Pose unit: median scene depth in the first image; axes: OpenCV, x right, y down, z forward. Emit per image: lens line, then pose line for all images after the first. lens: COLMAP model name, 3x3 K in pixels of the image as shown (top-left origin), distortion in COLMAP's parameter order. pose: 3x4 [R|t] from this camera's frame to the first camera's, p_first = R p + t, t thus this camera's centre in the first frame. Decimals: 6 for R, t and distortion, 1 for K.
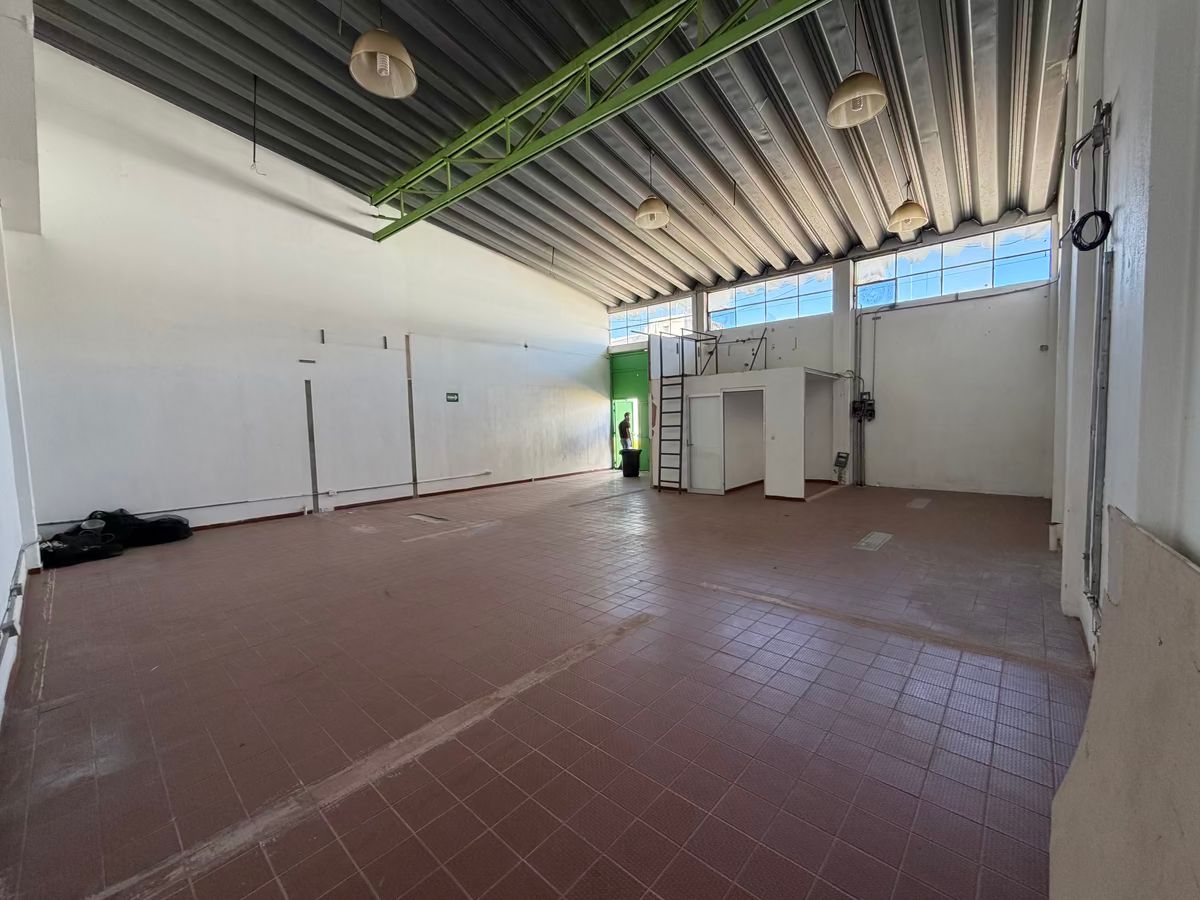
lens RADIAL K [[478.6, 0, 599.8], [0, 478.6, 452.7], [0, 0, 1]] dist [0.001981, 0.000111]
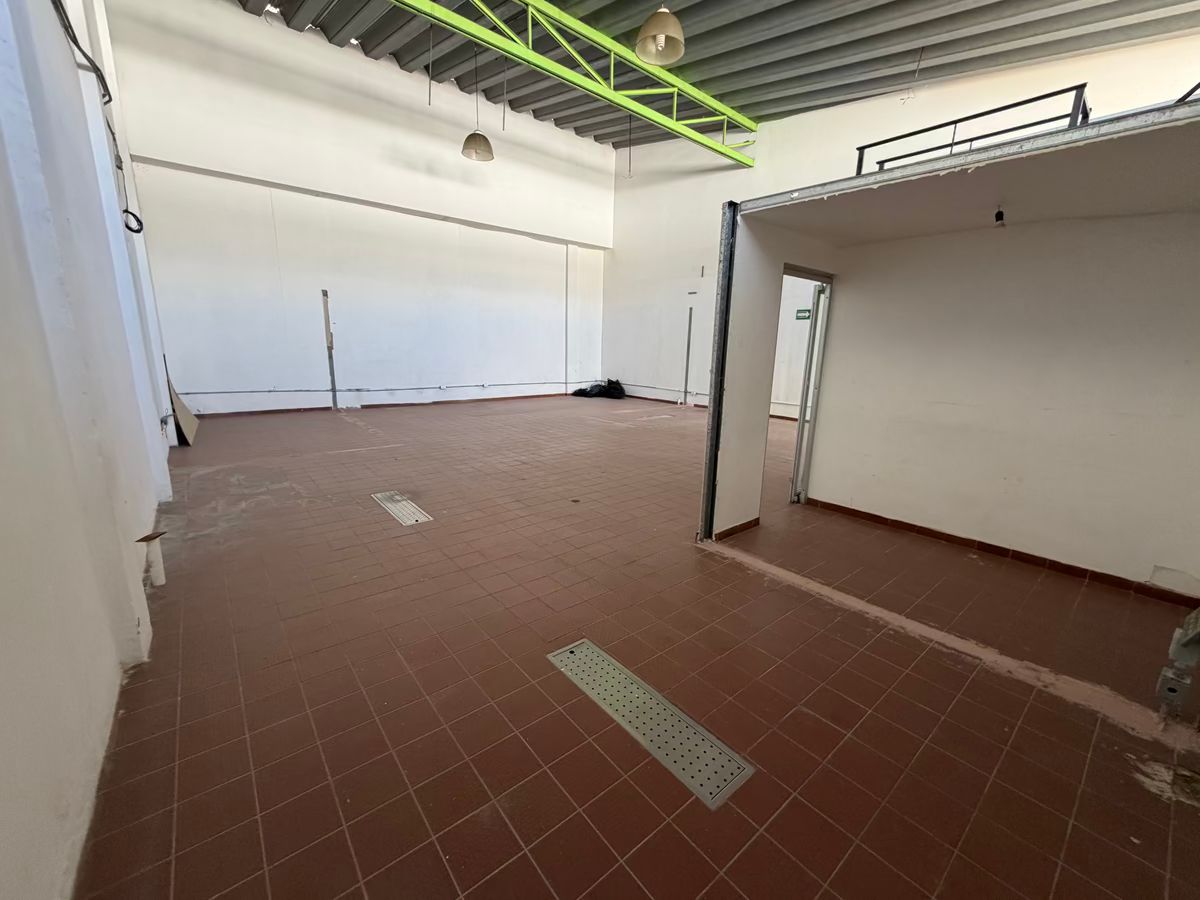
lens RADIAL K [[478.6, 0, 593.4], [0, 478.6, 449.6], [0, 0, 1]] dist [0.001981, 0.000111]
pose [[-0.163236, 0.237258, -0.957634, 0.337105], [-0.083242, 0.963880, 0.252995, -0.033164], [0.983069, 0.121013, -0.137590, 0.384929]]
